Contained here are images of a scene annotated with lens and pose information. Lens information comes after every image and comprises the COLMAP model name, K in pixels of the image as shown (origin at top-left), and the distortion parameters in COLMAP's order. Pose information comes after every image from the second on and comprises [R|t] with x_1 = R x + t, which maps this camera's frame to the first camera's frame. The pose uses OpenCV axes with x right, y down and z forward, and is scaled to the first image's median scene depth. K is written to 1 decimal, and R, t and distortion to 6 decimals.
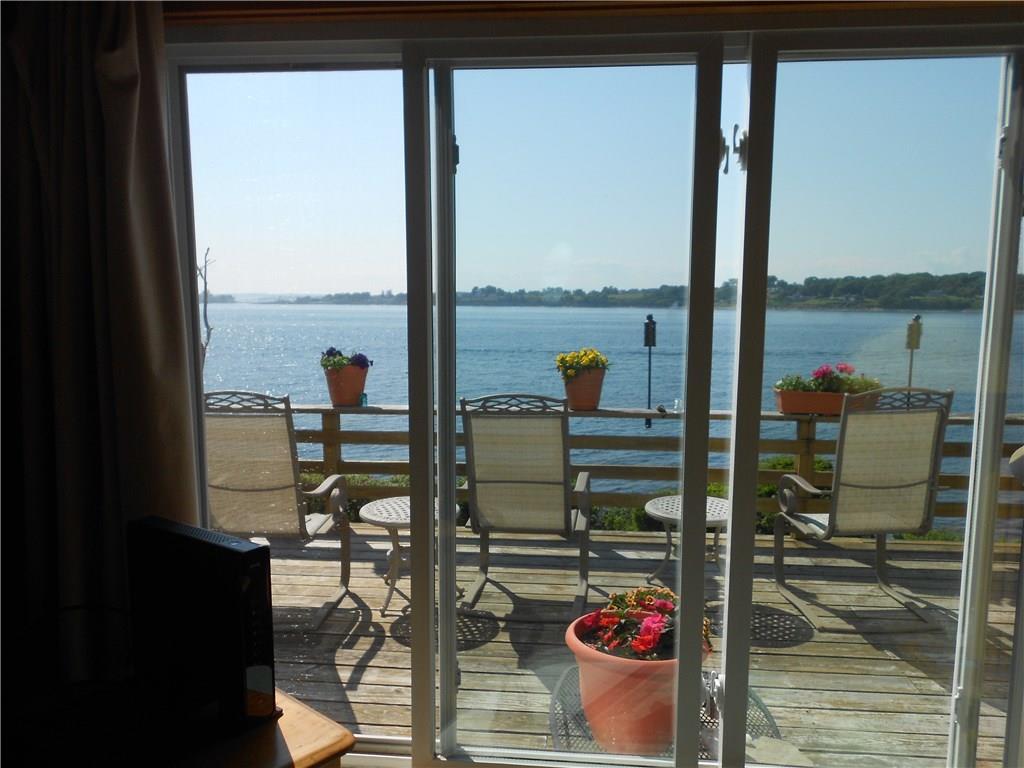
lens RADIAL K [[813.1, 0, 512.2], [0, 813.1, 381.5], [0, 0, 1]] dist [0.026446, -0.020286]
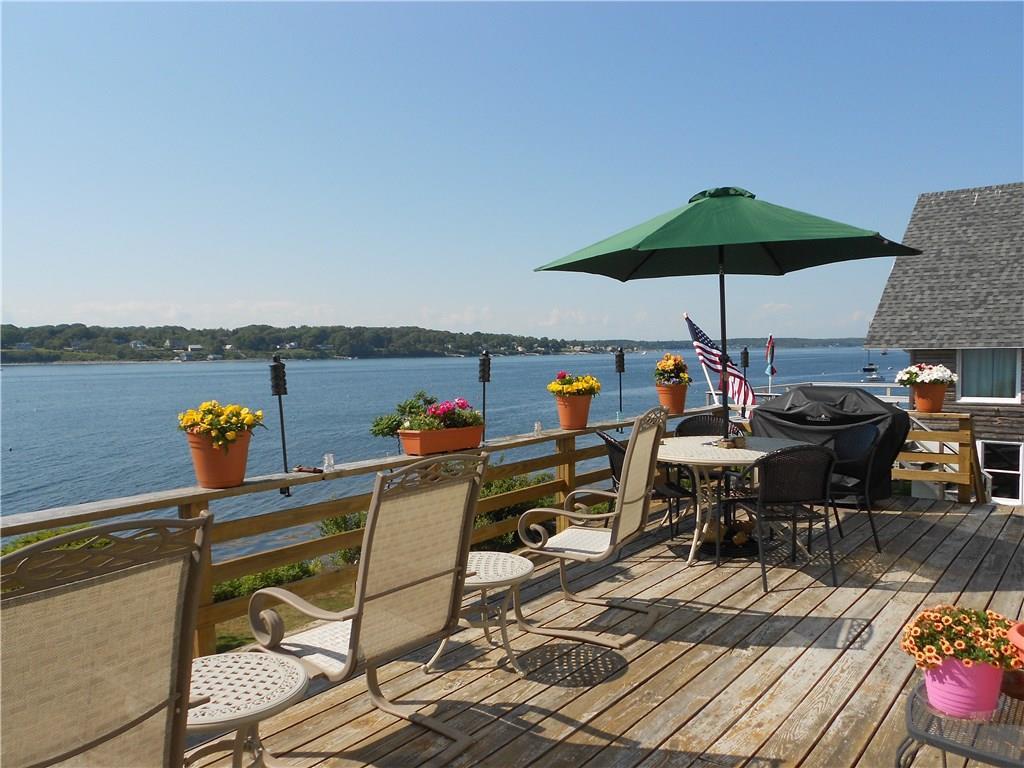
lens RADIAL K [[813.1, 0, 510.1], [0, 813.1, 391.7], [0, 0, 1]] dist [0.026446, -0.020286]
pose [[0.528646, -0.058195, 0.846845, -0.412648], [0.101034, 0.994869, 0.005297, -0.029272], [-0.842808, 0.082760, 0.531814, 0.399930]]
